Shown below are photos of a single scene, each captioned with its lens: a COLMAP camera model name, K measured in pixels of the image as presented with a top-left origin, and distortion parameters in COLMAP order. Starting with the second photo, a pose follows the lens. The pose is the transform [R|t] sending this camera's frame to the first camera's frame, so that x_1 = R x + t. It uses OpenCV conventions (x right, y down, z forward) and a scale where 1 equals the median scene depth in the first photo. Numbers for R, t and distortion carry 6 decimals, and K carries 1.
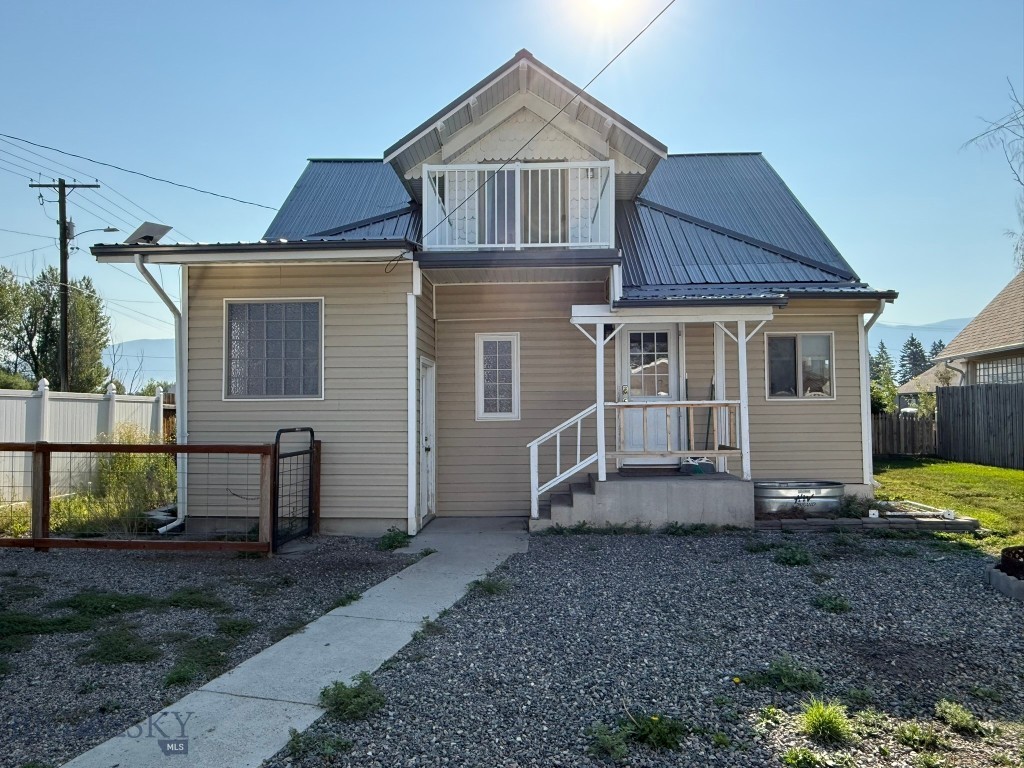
lens RADIAL K [[737.5, 0, 512.0], [0, 737.5, 384.0], [0, 0, 1]] dist [0.003184, 0.000405]
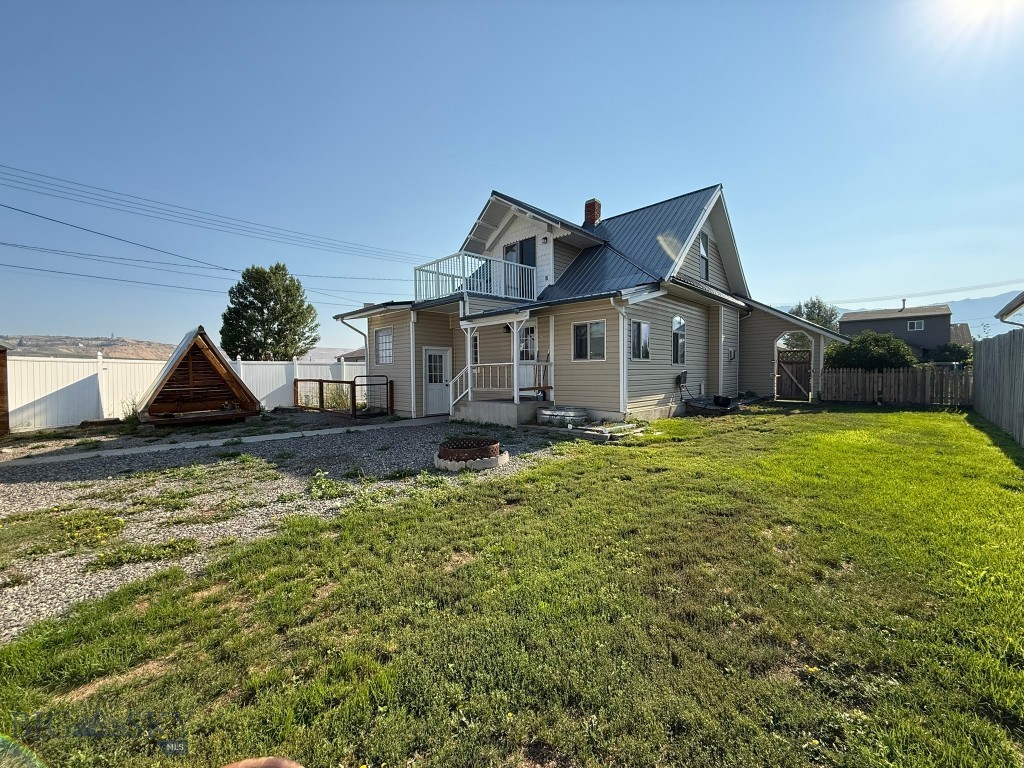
lens RADIAL K [[406.2, 0, 512.0], [0, 406.2, 384.0], [0, 0, 1]] dist [-0.001908, 0.000063]
pose [[0.737543, 0.019814, -0.675009, 1.015684], [0.035282, 0.997074, 0.067818, 0.005755], [0.674378, -0.073834, 0.734686, 0.207268]]
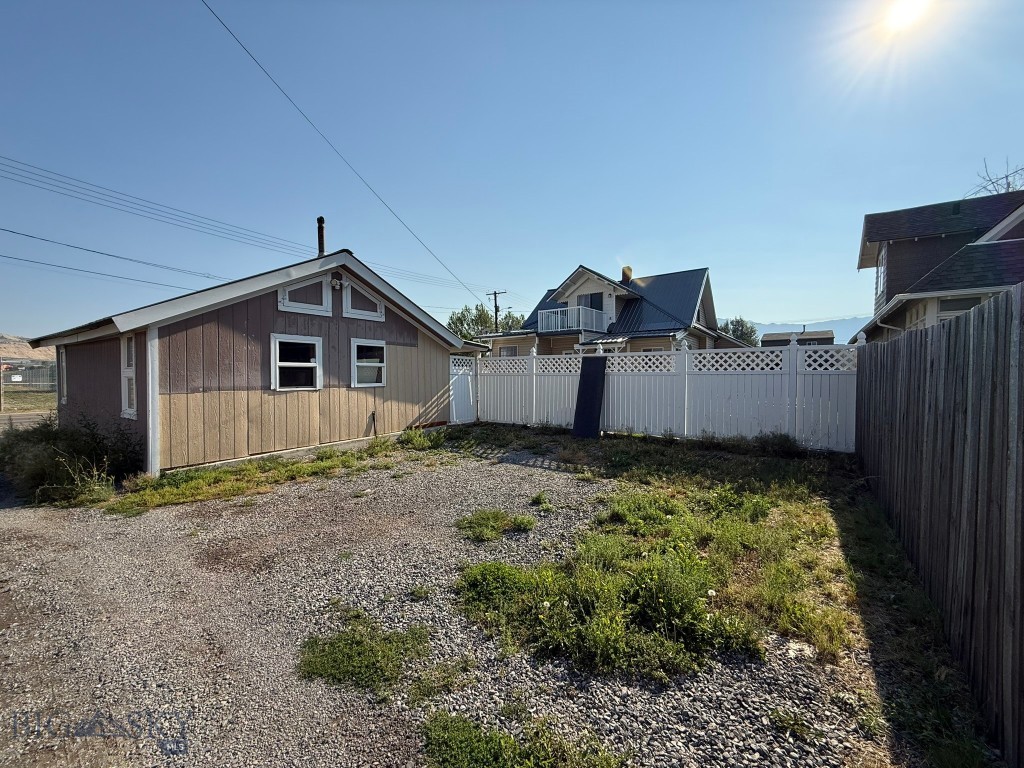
lens RADIAL K [[422.4, 0, 512.0], [0, 422.4, 384.0], [0, 0, 1]] dist [0.000405, 0.000072]
pose [[0.834311, 0.015096, -0.551088, 1.016833], [0.018949, 0.998249, 0.056033, -0.031616], [0.550969, -0.057191, 0.832564, -0.994124]]
